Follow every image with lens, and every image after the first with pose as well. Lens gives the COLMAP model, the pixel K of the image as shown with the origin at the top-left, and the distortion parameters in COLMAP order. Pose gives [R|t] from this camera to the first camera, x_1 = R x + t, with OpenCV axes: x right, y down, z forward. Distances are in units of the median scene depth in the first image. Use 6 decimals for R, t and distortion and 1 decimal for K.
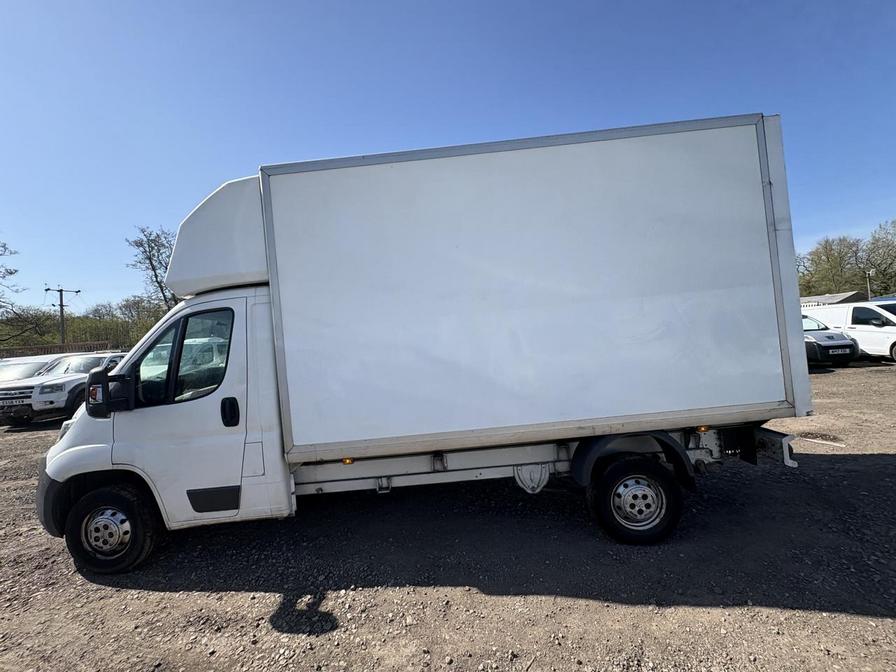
lens RADIAL K [[355.2, 0, 455.0], [0, 355.2, 335.4], [0, 0, 1]] dist [-0.003000, -0.000281]
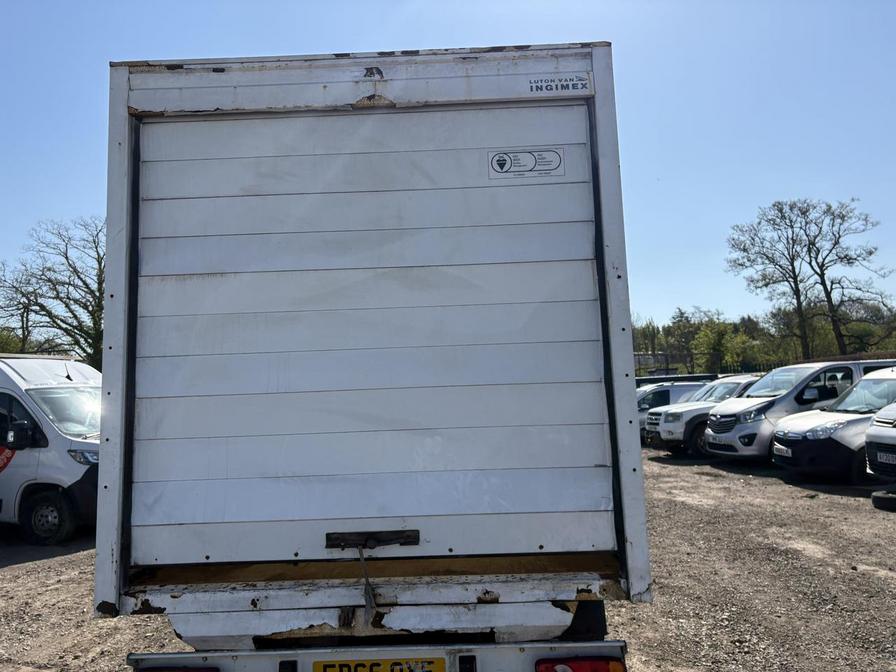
lens RADIAL K [[685.1, 0, 459.4], [0, 685.1, 319.2], [0, 0, 1]] dist [0.016504, -0.002099]
pose [[-0.008578, -0.048025, -0.998809, 1.773655], [0.049856, 0.997583, -0.048395, -0.116201], [0.998720, -0.050211, -0.006163, 1.420106]]
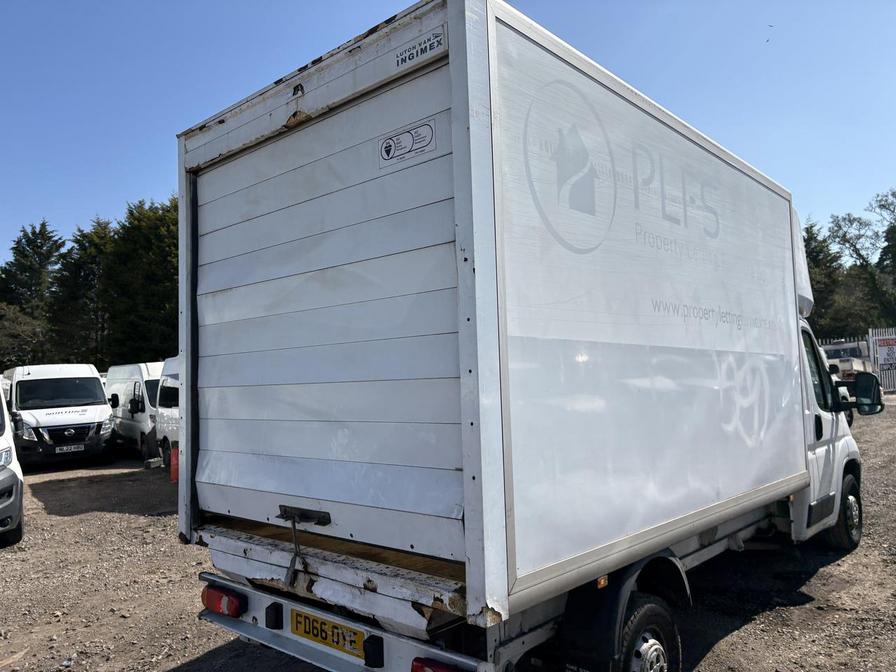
lens RADIAL K [[685.3, 0, 448.0], [0, 685.3, 336.0], [0, 0, 1]] dist [0.006602, 0.001956]
pose [[-0.656626, 0.054637, -0.752235, 1.454145], [0.098633, 0.995028, -0.013825, -0.107502], [0.747739, -0.083273, -0.658750, 2.189228]]
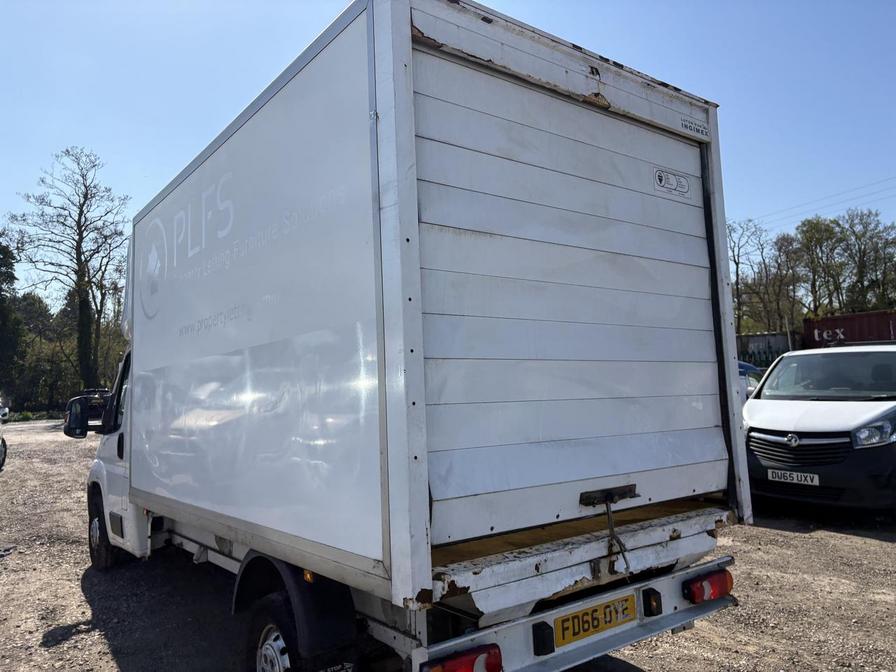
lens RADIAL K [[685.1, 0, 459.4], [0, 685.1, 319.2], [0, 0, 1]] dist [0.016504, -0.002099]
pose [[0.625292, -0.023932, -0.780024, 1.490638], [-0.009037, 0.999241, -0.037902, -0.091638], [0.780339, 0.030748, 0.624600, 0.425996]]
